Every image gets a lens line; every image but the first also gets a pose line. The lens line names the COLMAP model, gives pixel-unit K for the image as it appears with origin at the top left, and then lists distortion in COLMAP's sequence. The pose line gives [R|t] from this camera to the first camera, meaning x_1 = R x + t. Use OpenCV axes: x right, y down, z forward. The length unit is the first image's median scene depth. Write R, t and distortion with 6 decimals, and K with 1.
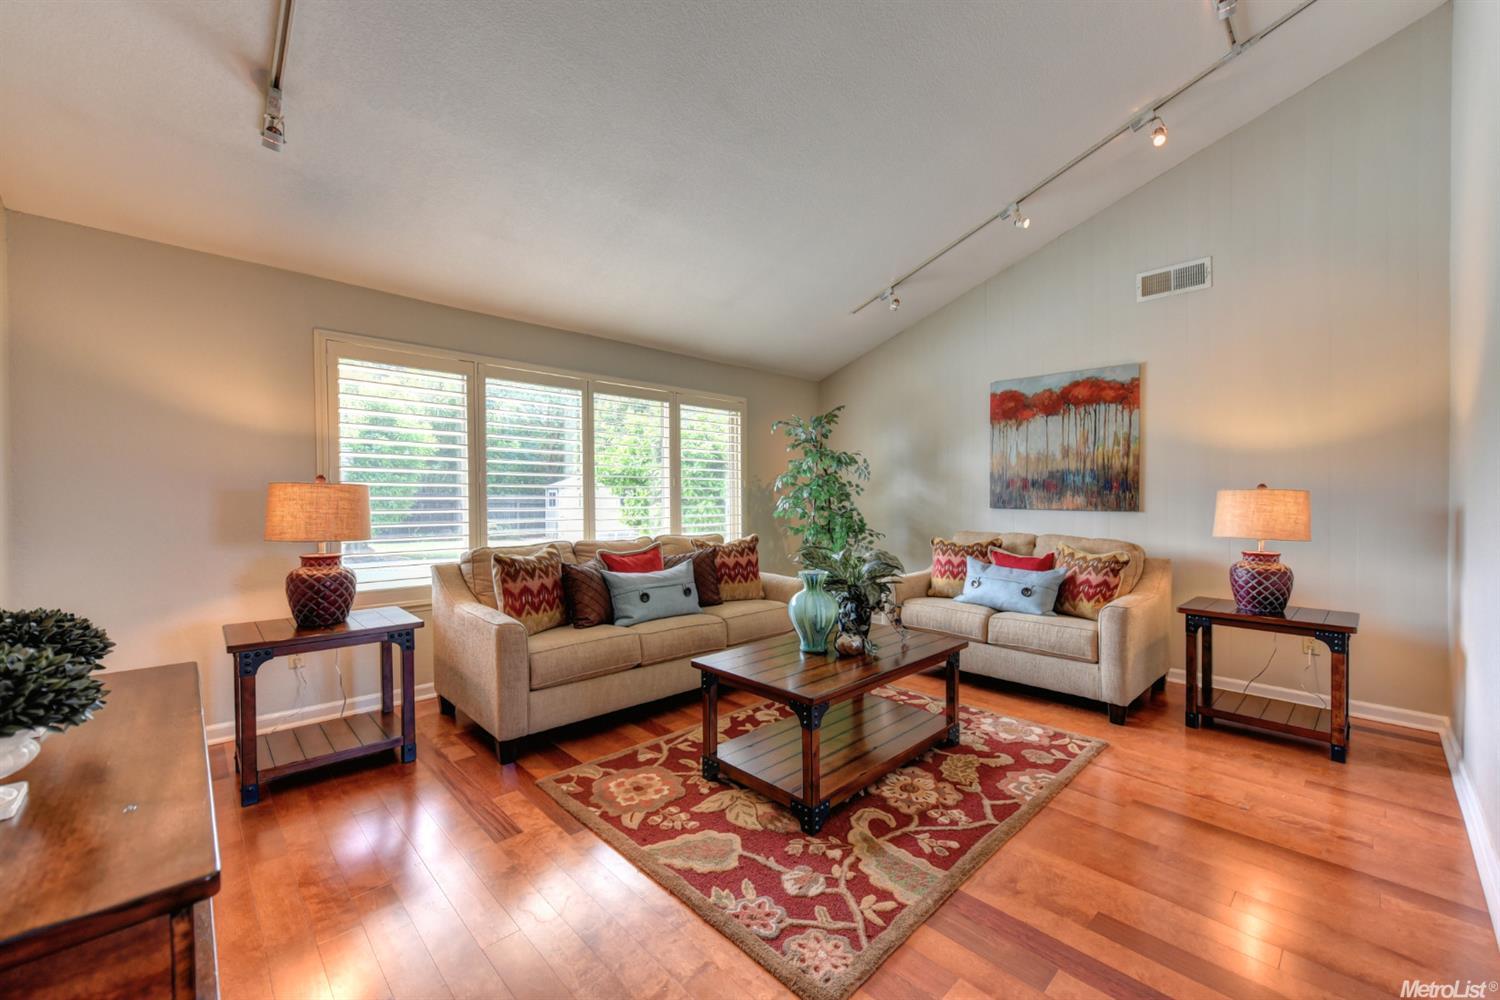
lens RADIAL K [[586.7, 0, 750.2], [0, 586.7, 497.1], [0, 0, 1]] dist [0.009602, -0.003486]
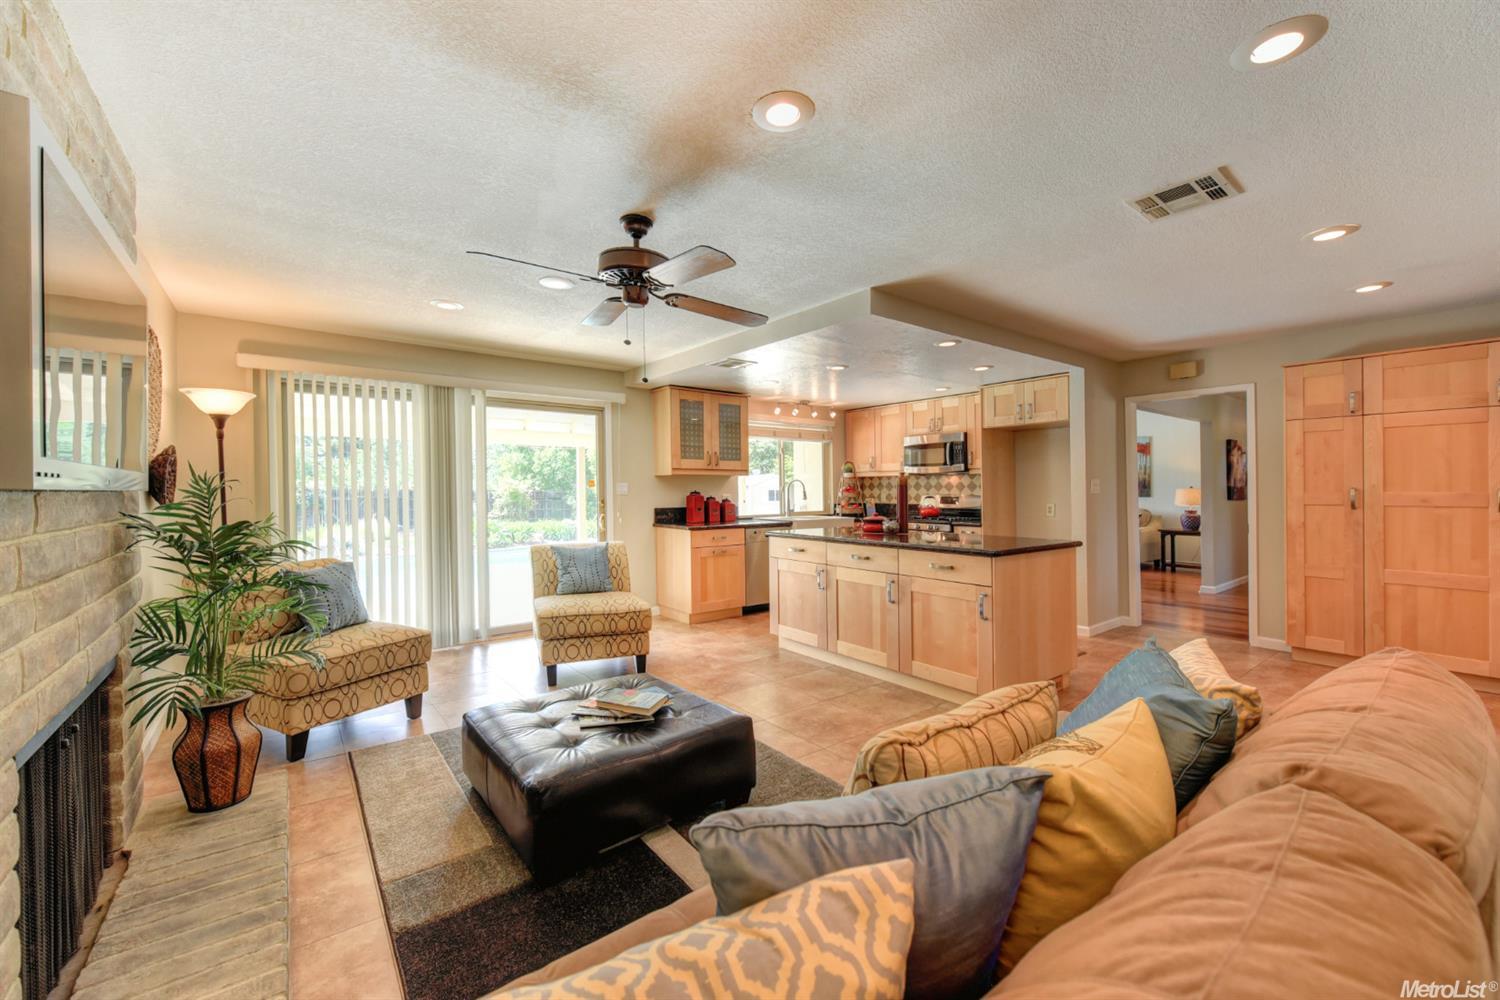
lens RADIAL K [[586.7, 0, 739.6], [0, 586.7, 485.2], [0, 0, 1]] dist [0.009602, -0.003486]
pose [[0.992792, -0.024332, -0.117354, -0.929908], [0.021957, 0.999528, -0.021495, -0.014992], [0.117822, 0.018764, 0.992857, -2.030640]]
